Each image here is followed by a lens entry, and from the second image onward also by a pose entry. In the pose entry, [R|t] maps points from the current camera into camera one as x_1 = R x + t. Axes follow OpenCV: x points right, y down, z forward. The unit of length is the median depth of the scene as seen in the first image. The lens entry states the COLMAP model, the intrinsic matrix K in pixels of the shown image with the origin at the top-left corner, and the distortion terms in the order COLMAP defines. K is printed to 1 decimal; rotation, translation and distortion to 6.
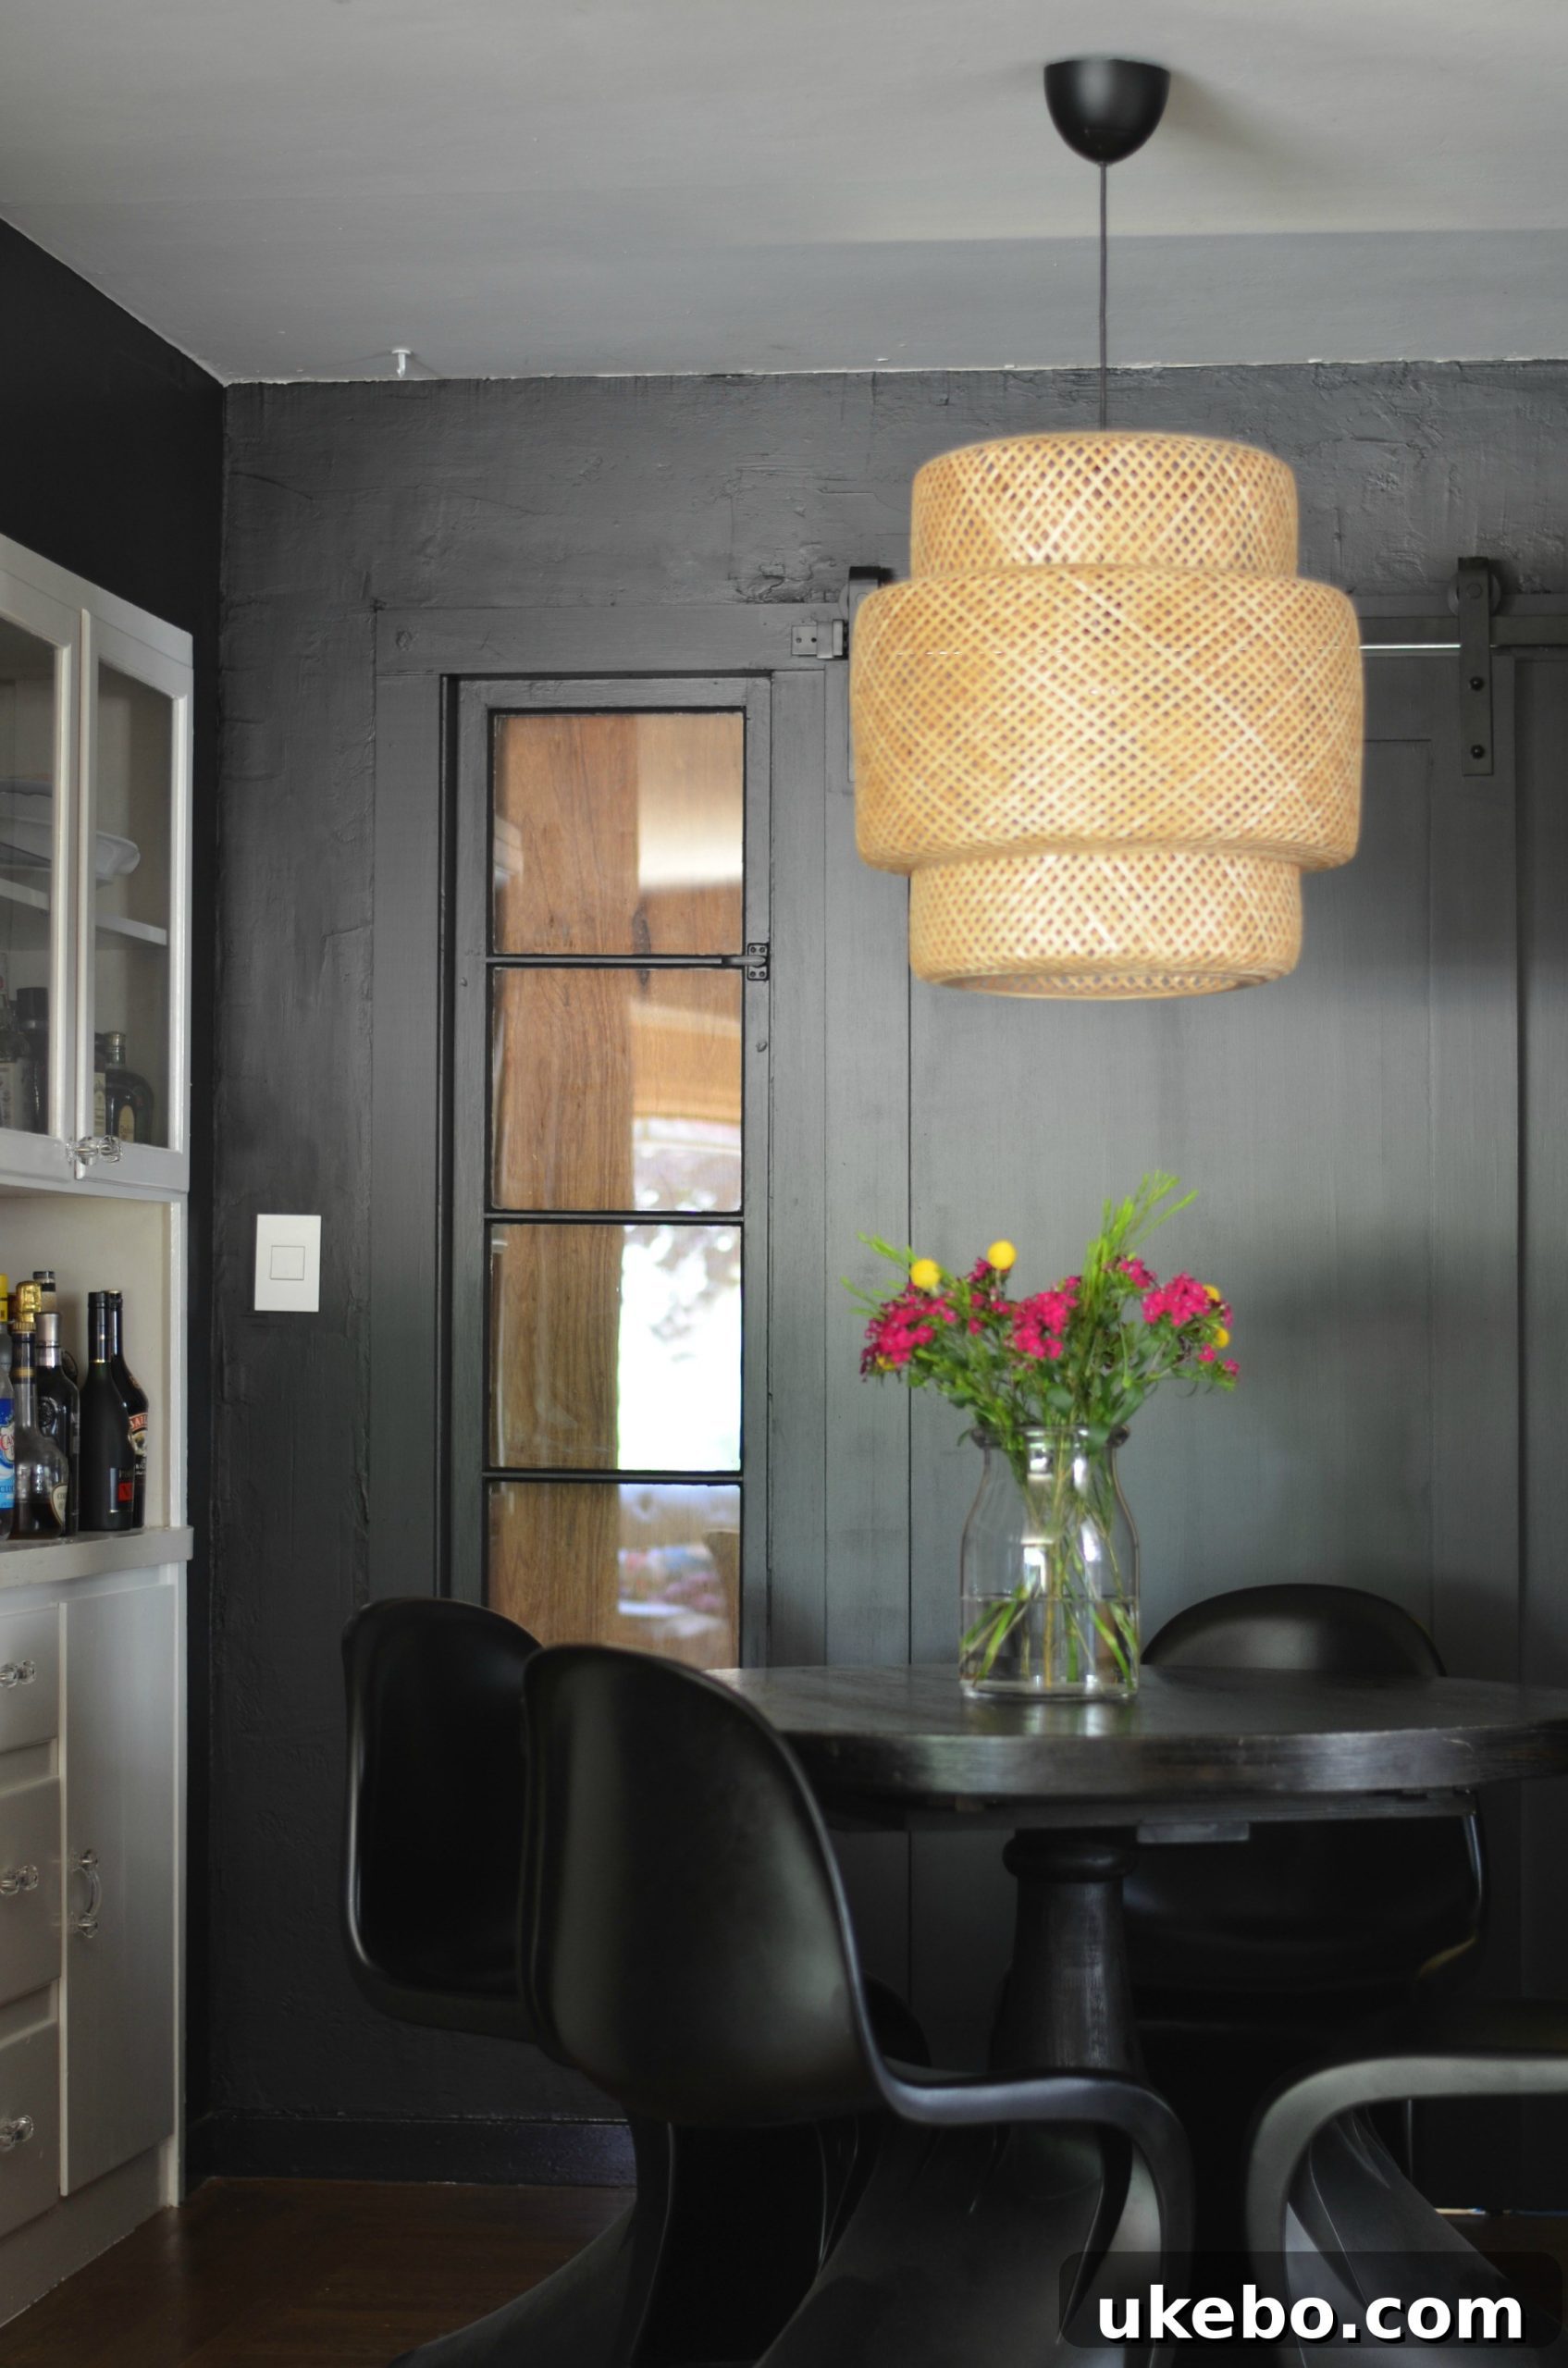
lens RADIAL K [[5168.8, 0, 784.0], [0, 5168.8, 1184.0], [0, 0, 1]] dist [-0.088720, 0.016634]
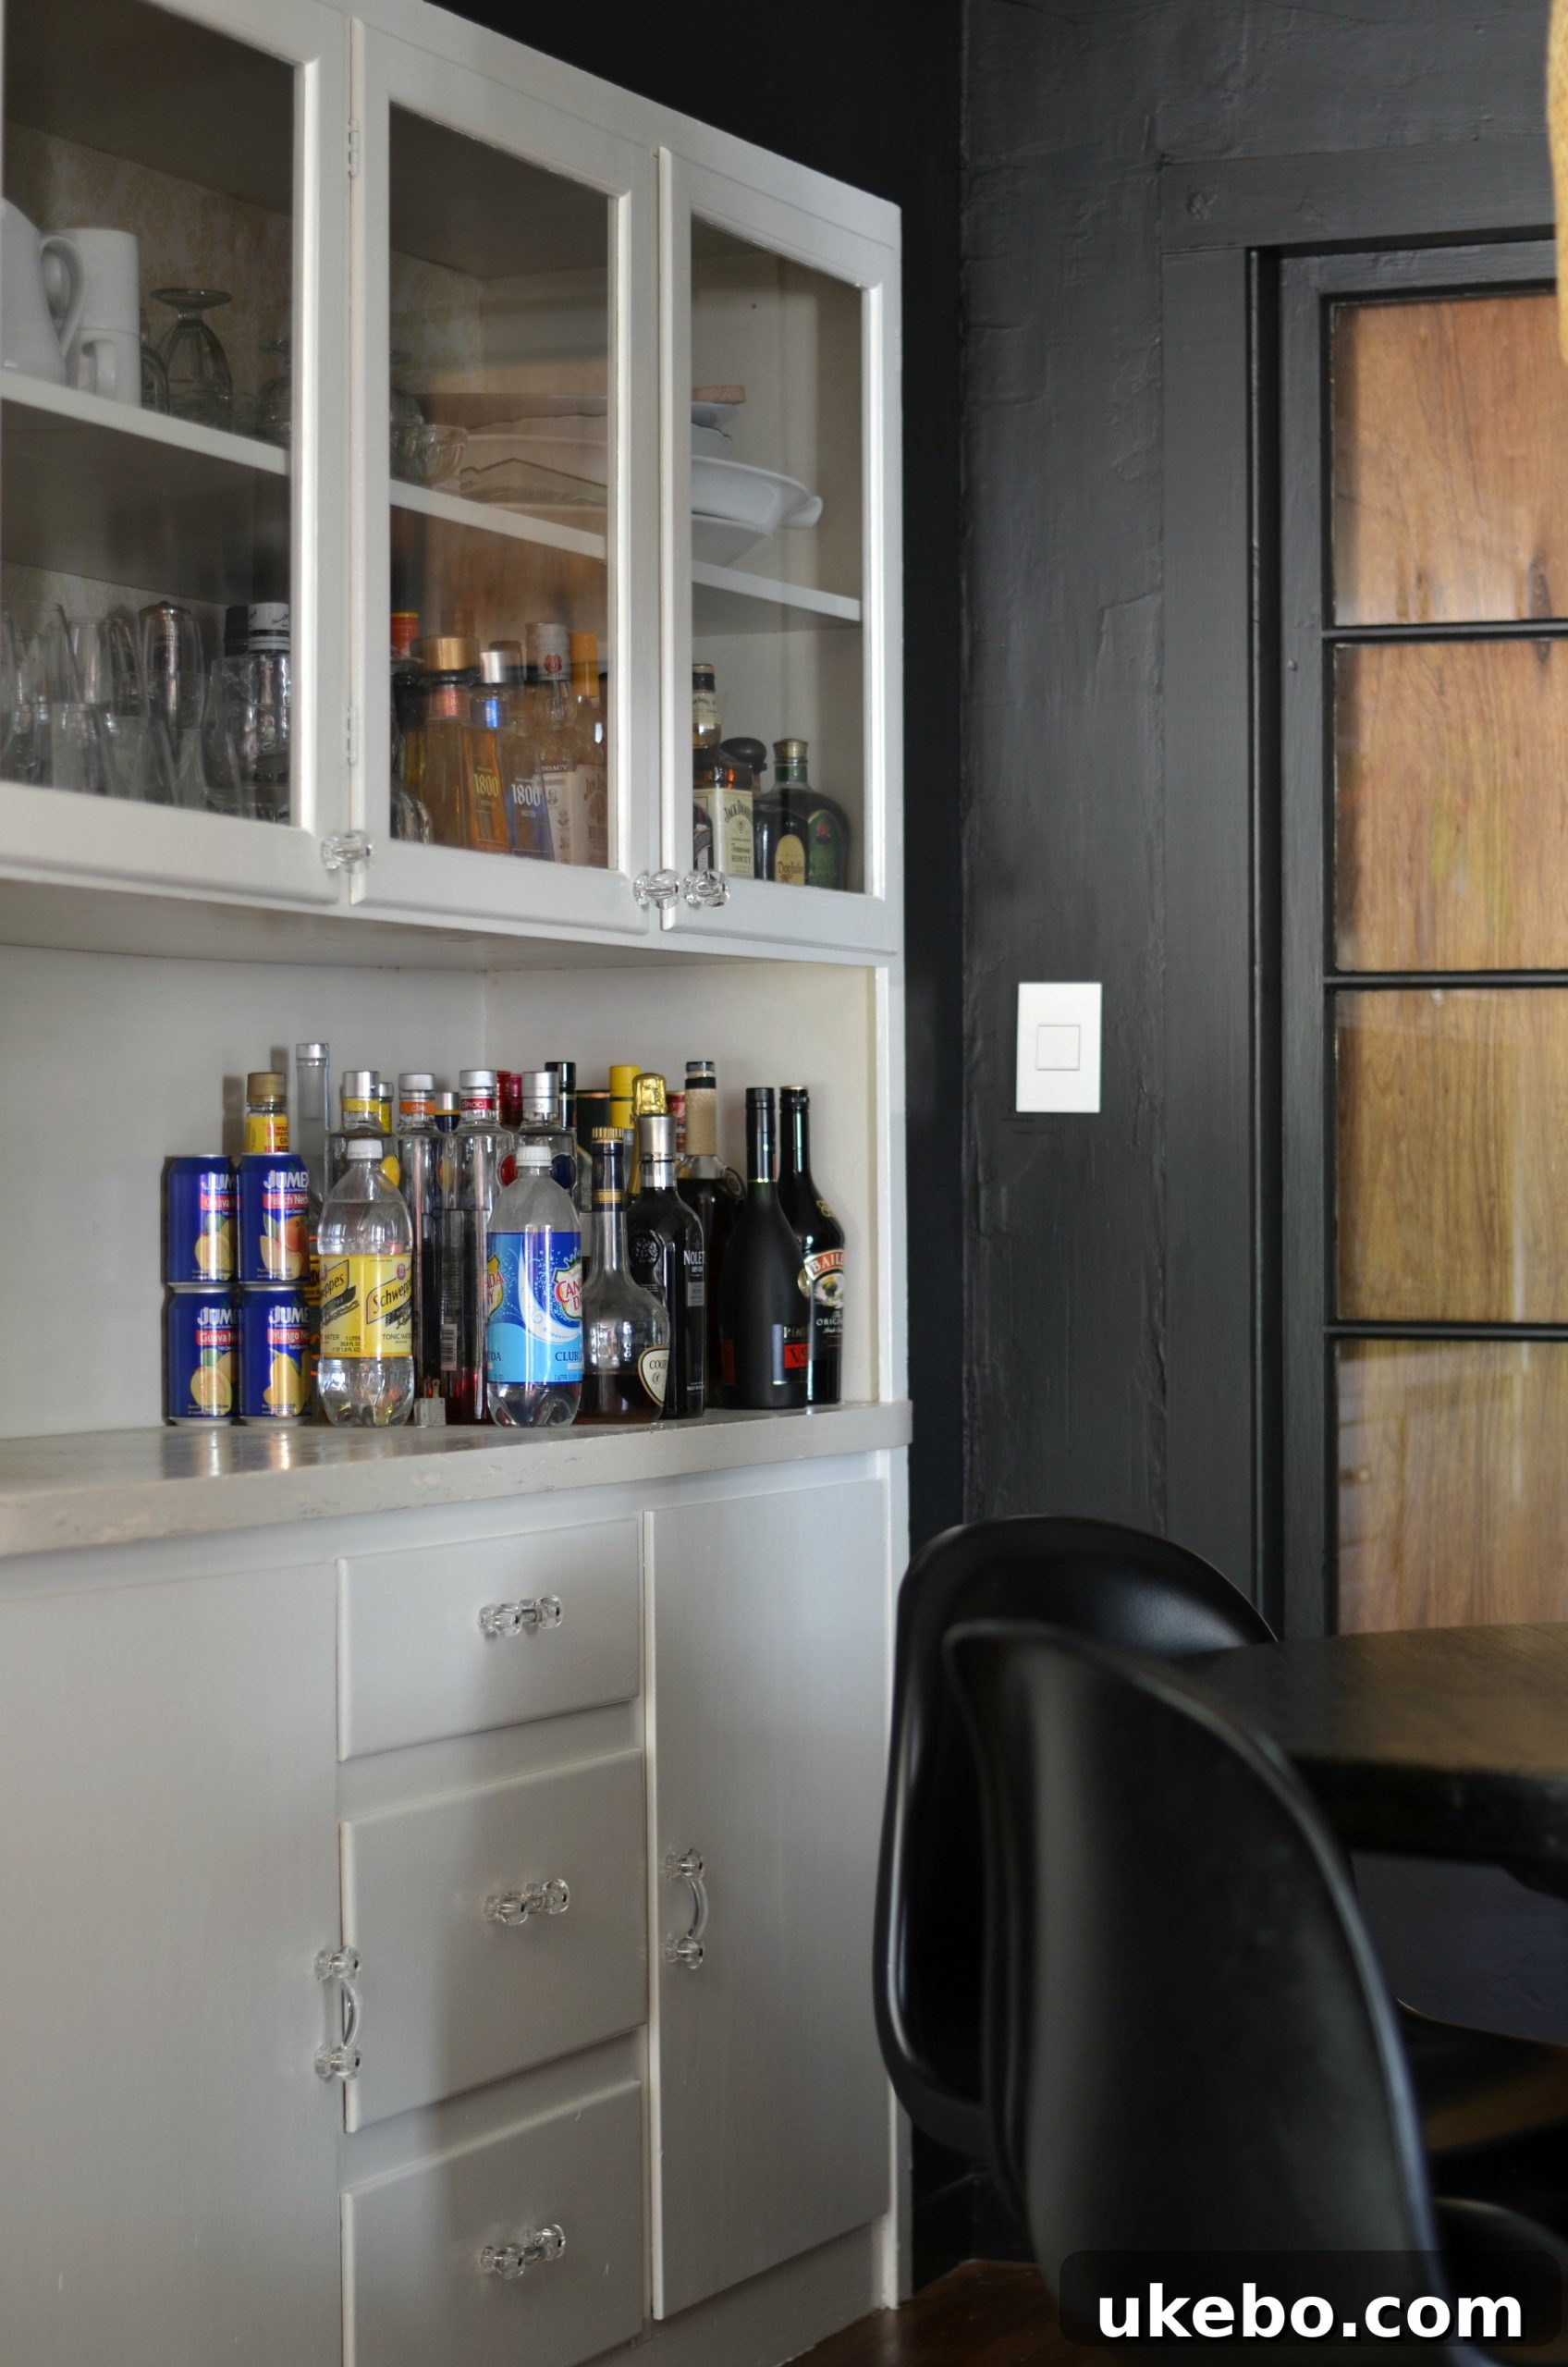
lens RADIAL K [[5166.2, 0, 784.0], [0, 5166.2, 1183.5], [0, 0, 1]] dist [-0.088720, 0.016634]
pose [[0.962678, -0.008882, -0.270505, 0.069652], [0.017715, 0.999386, 0.030228, 0.011940], [0.270070, -0.033892, 0.962244, 0.275705]]
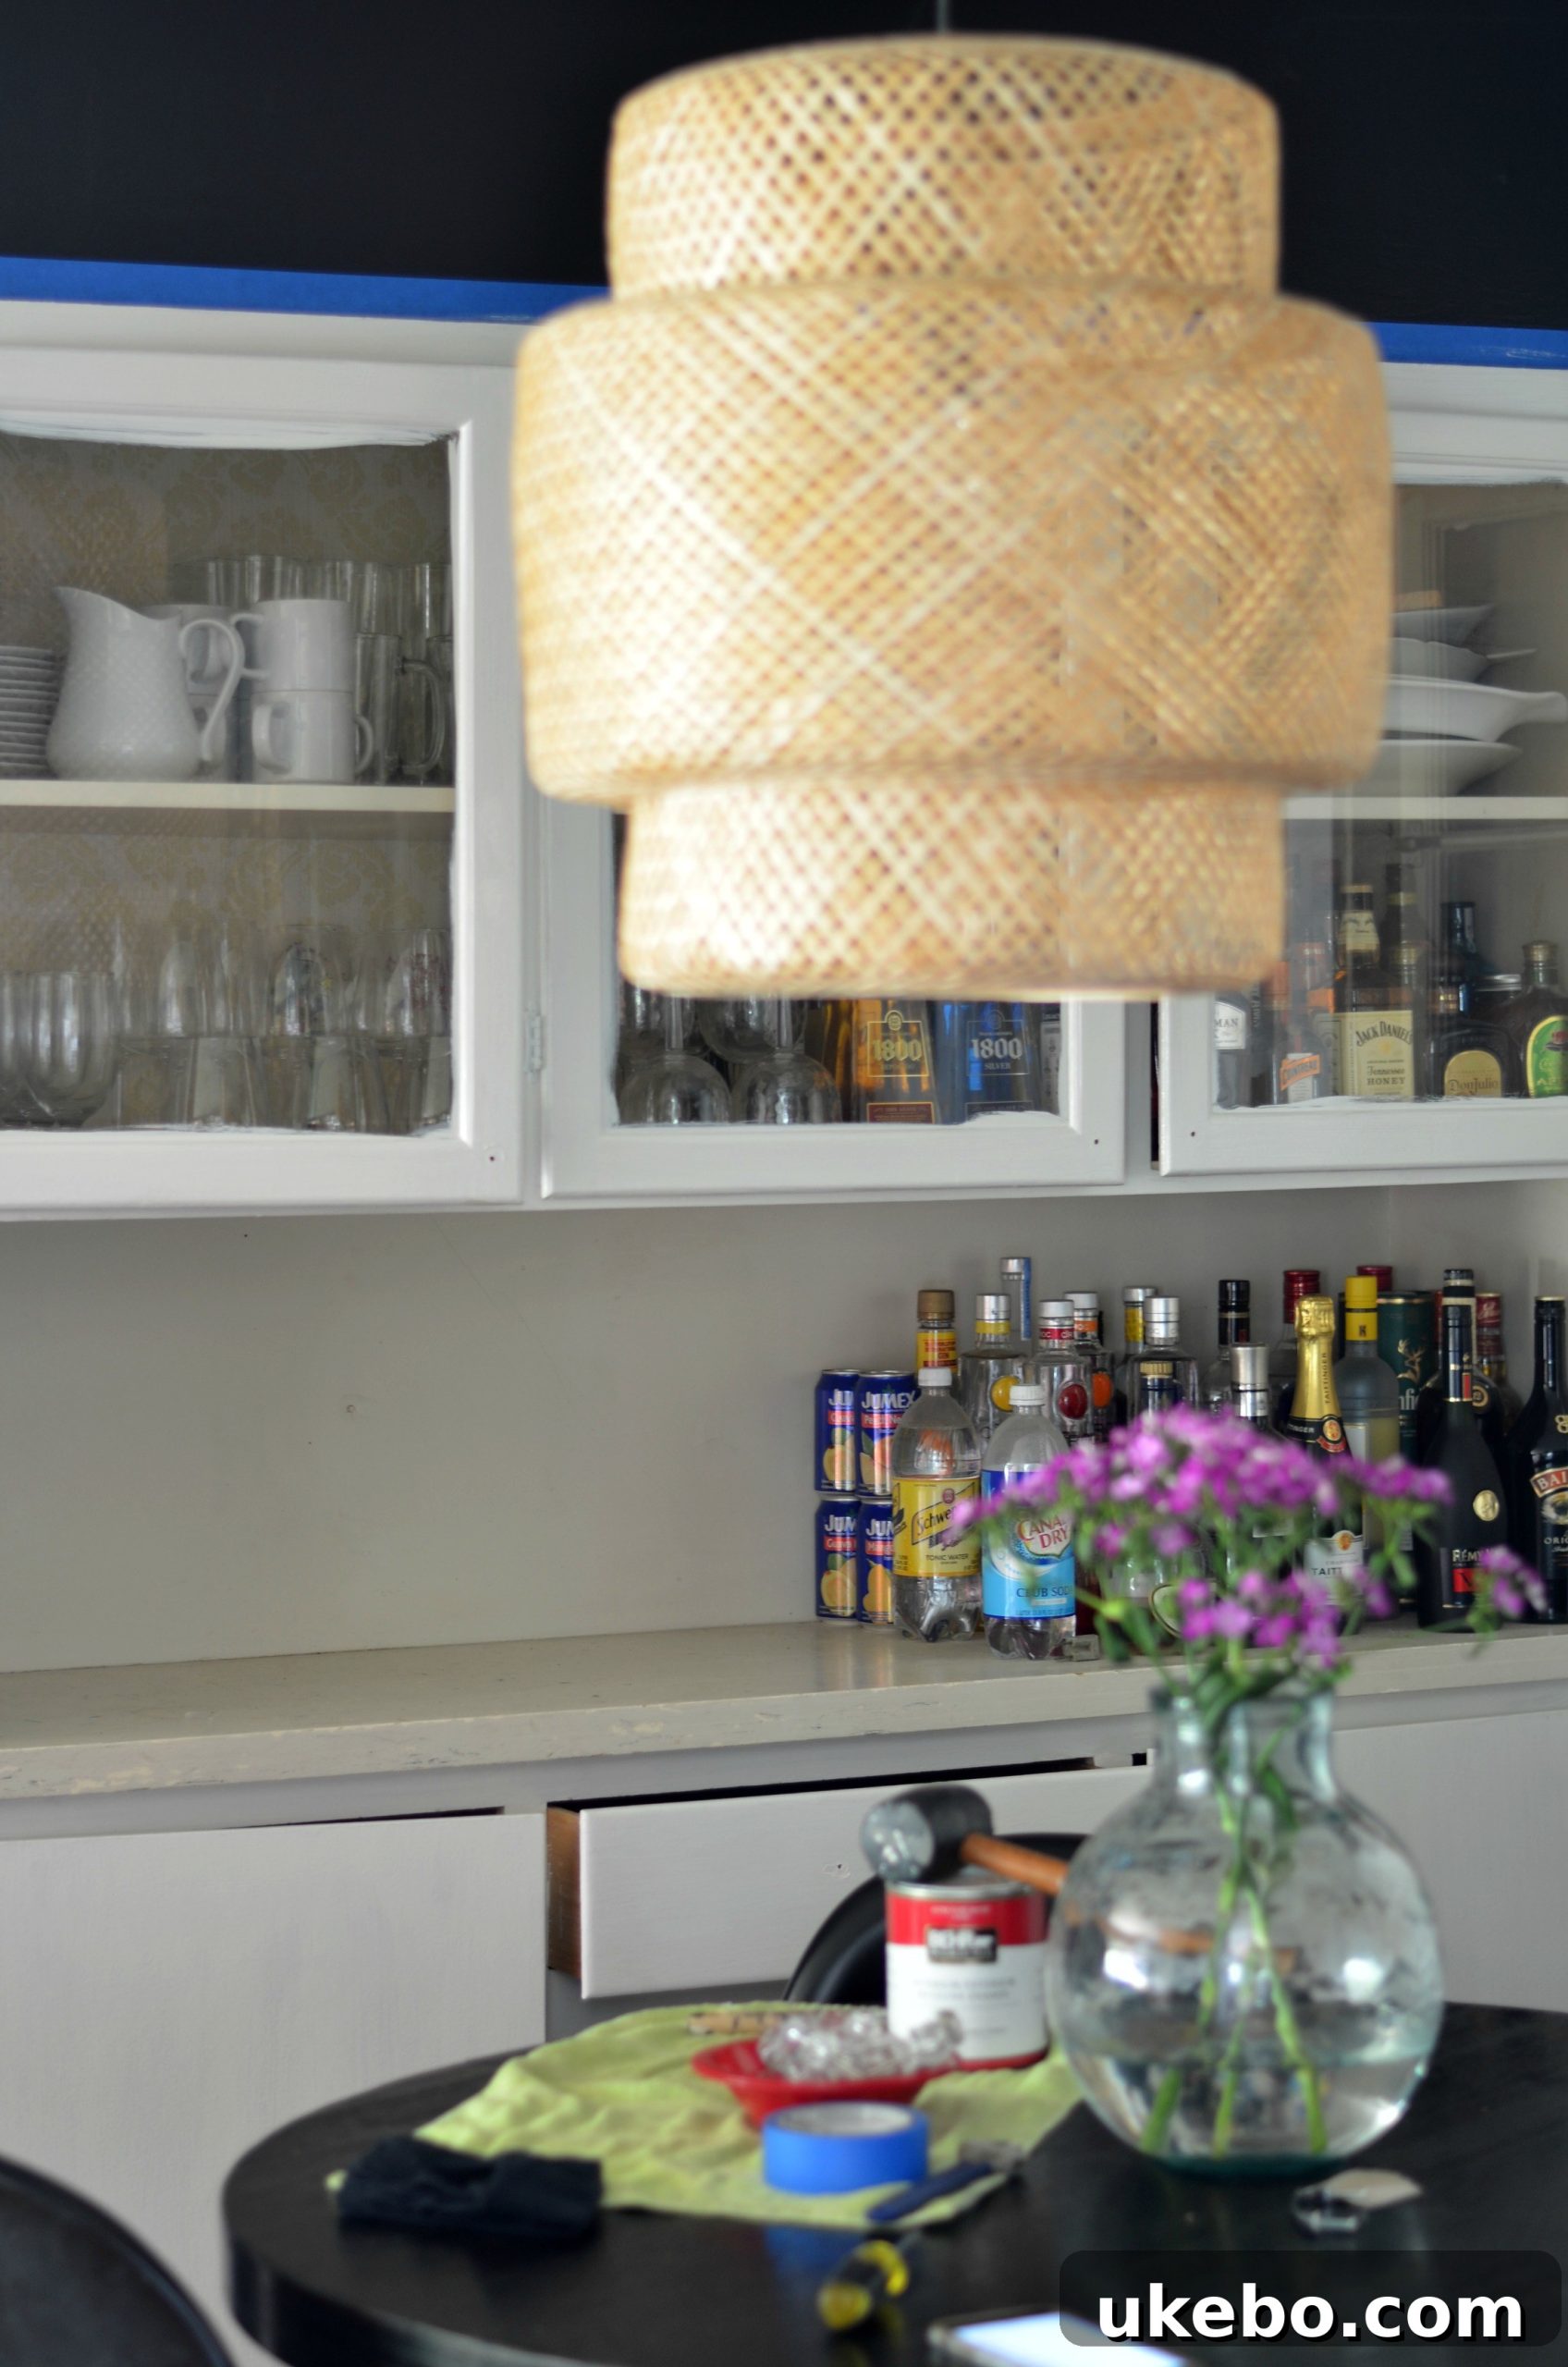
lens RADIAL K [[5166.2, 0, 784.0], [0, 5166.2, 1183.5], [0, 0, 1]] dist [-0.088720, 0.016634]
pose [[0.551695, 0.020212, -0.833801, 0.412942], [0.039752, 0.997933, 0.050492, -0.036054], [0.833098, -0.061001, 0.549751, 0.504475]]
